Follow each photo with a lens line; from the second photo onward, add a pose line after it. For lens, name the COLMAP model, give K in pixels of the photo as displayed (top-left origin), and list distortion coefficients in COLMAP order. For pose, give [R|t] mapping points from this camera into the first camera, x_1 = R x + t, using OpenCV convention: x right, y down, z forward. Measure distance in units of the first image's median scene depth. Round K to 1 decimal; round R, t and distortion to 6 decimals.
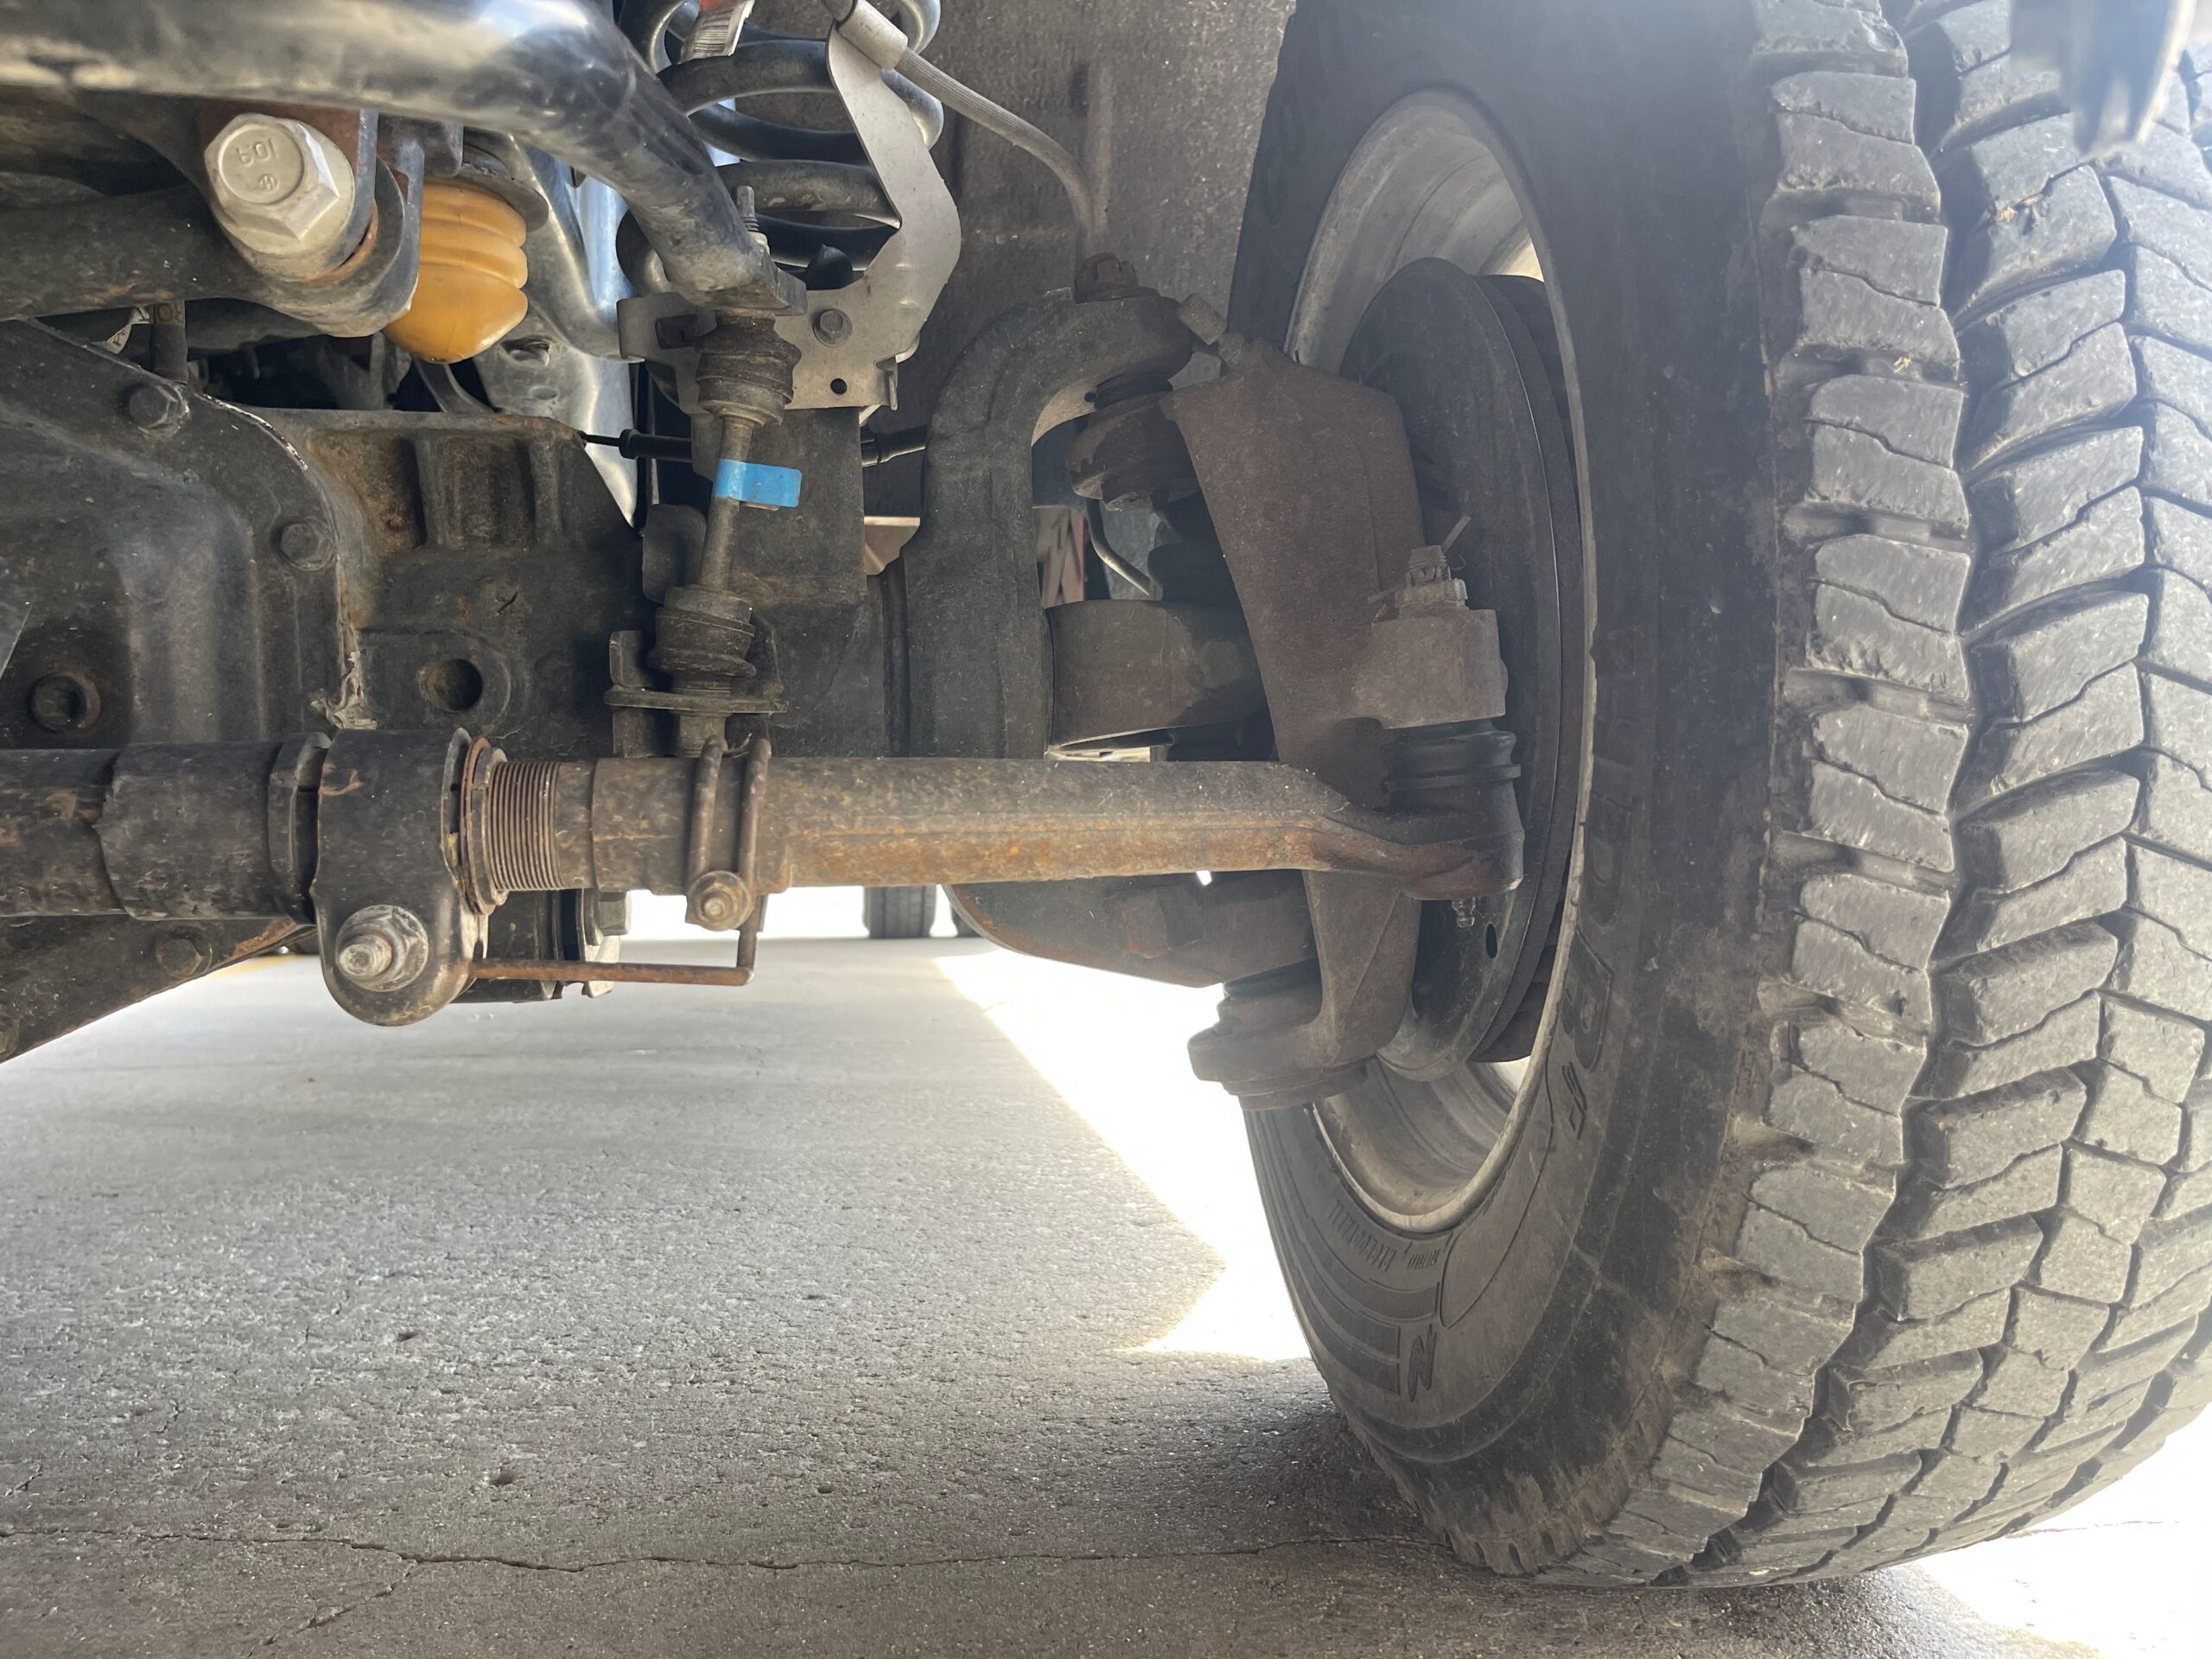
lens RADIAL K [[1615.7, 0, 1106.0], [0, 1615.7, 829.5], [0, 0, 1]] dist [0.076419, -0.134392]
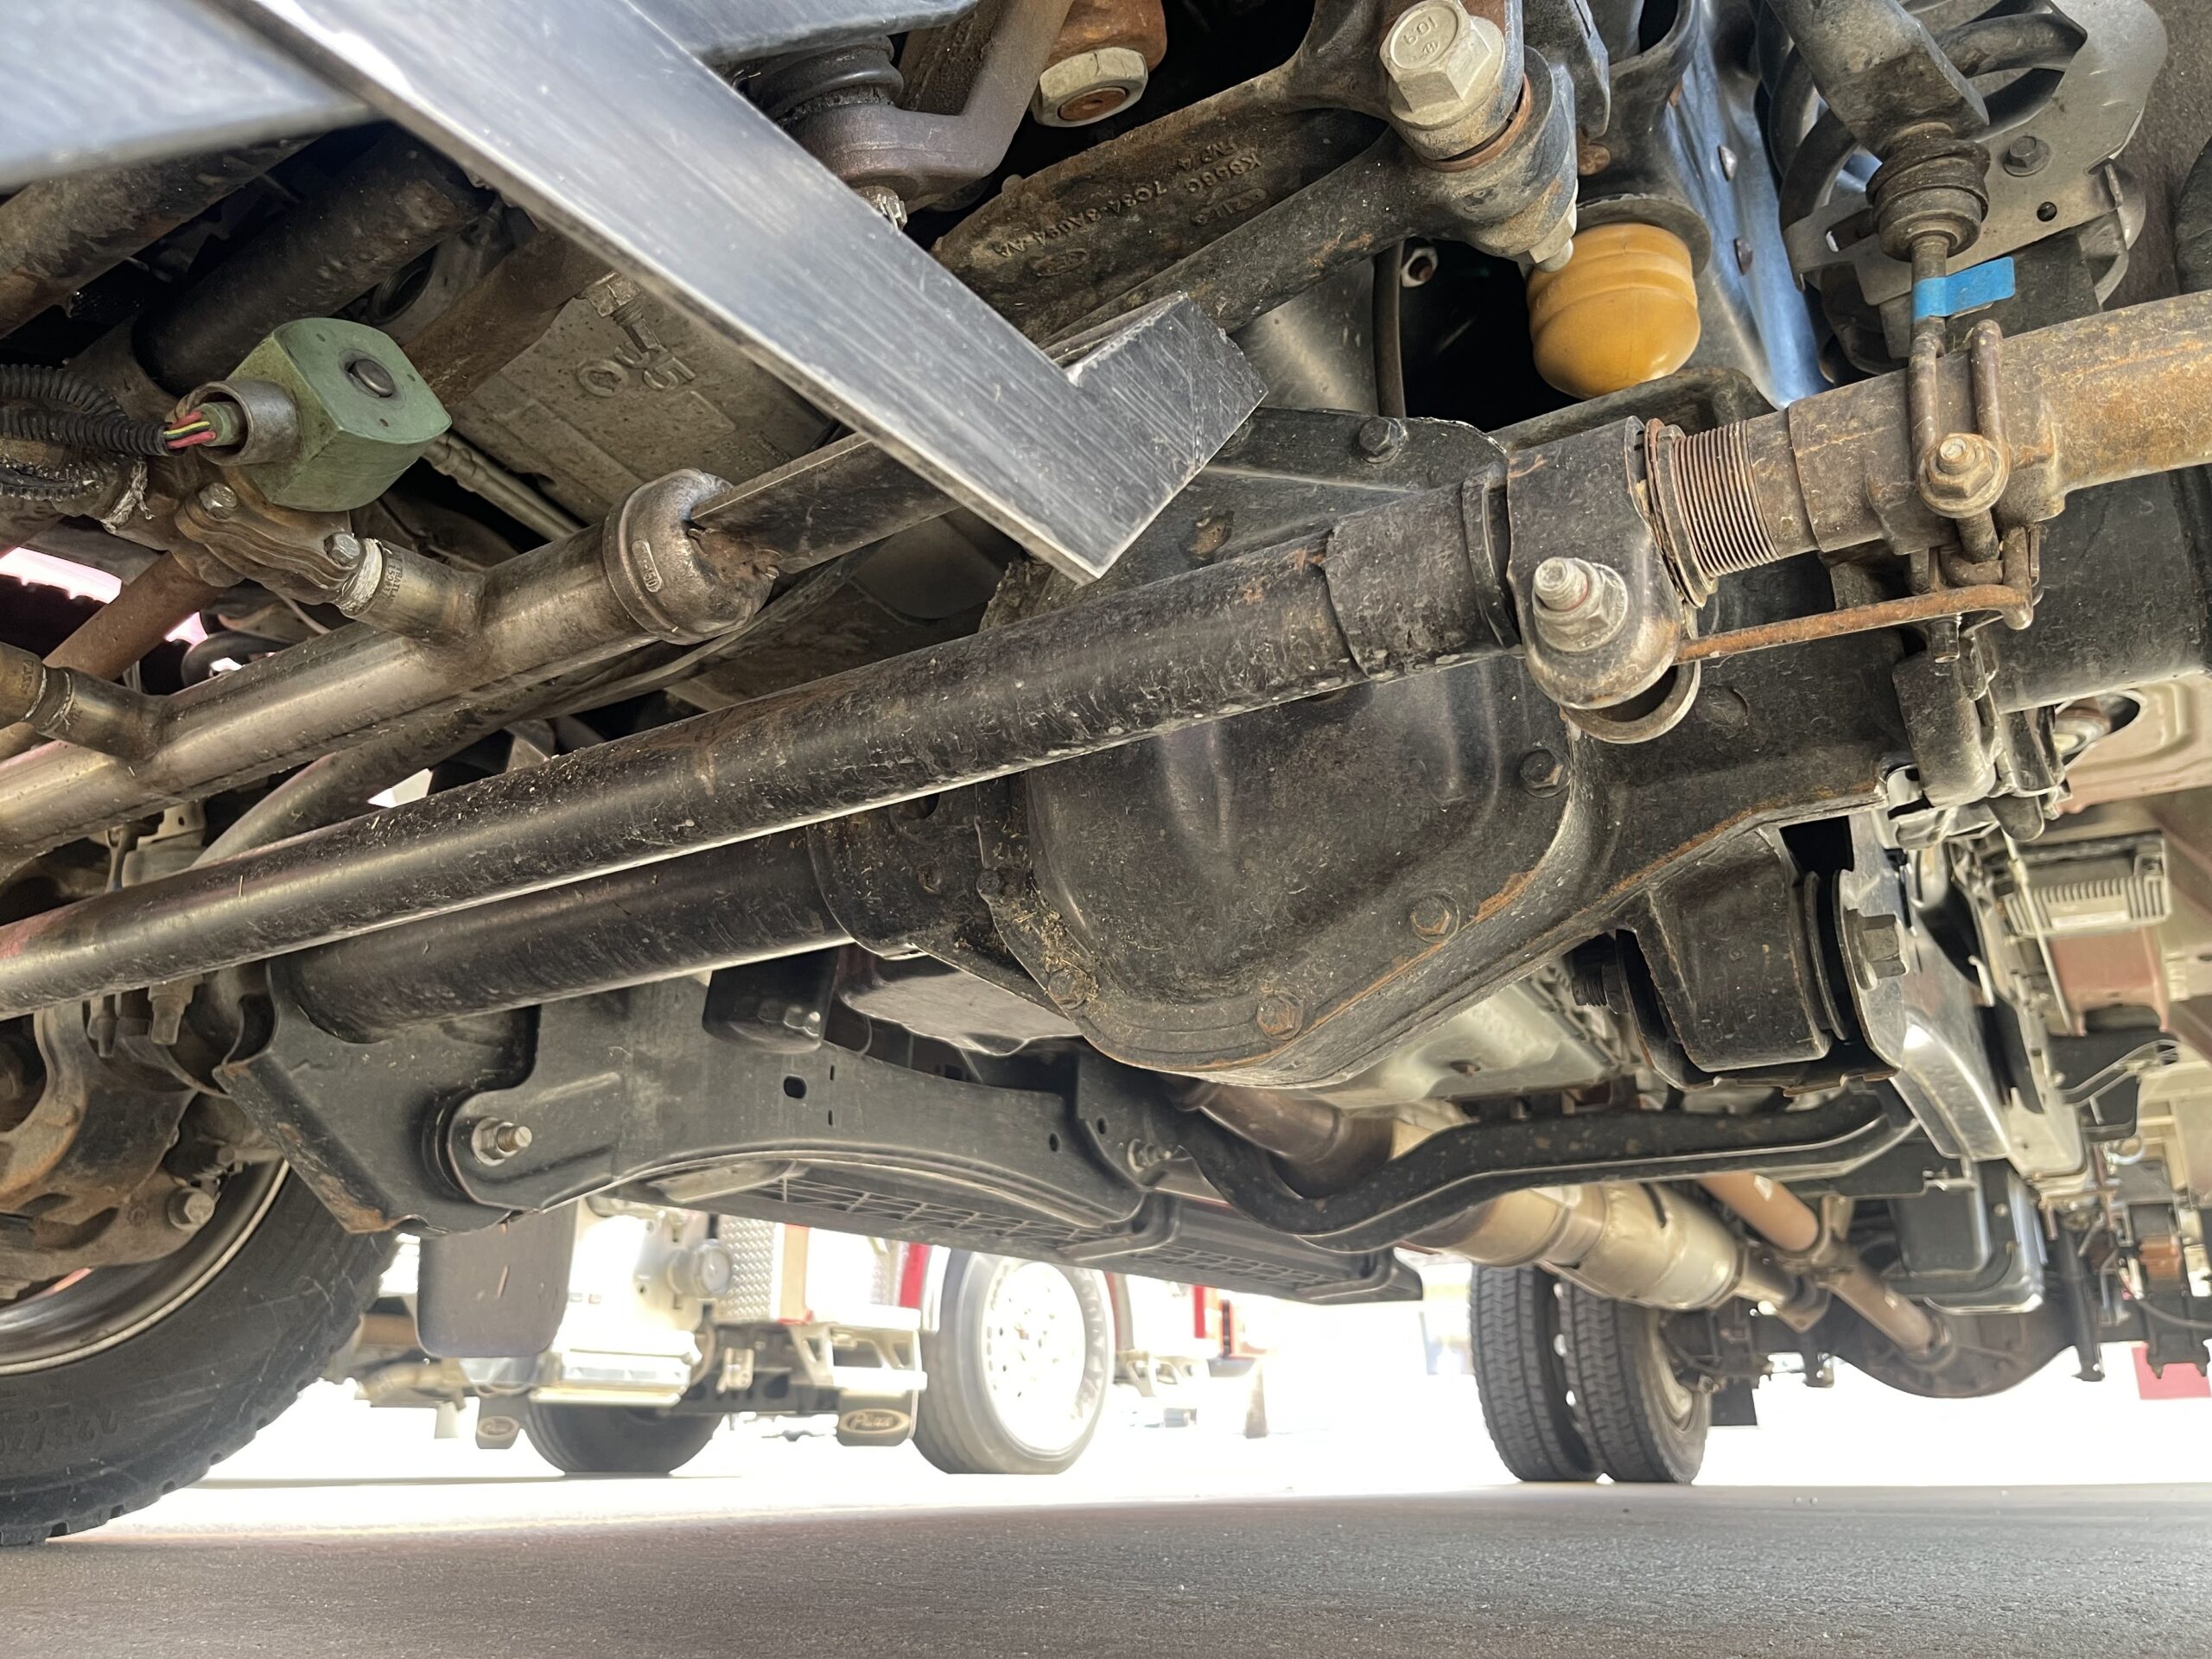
lens RADIAL K [[1615.7, 0, 1106.0], [0, 1615.7, 829.5], [0, 0, 1]] dist [0.076419, -0.134392]
pose [[0.735999, -0.210965, -0.643272, -0.065323], [-0.001942, 0.949543, -0.313630, 0.469649], [0.676980, 0.232080, 0.698453, 0.180310]]
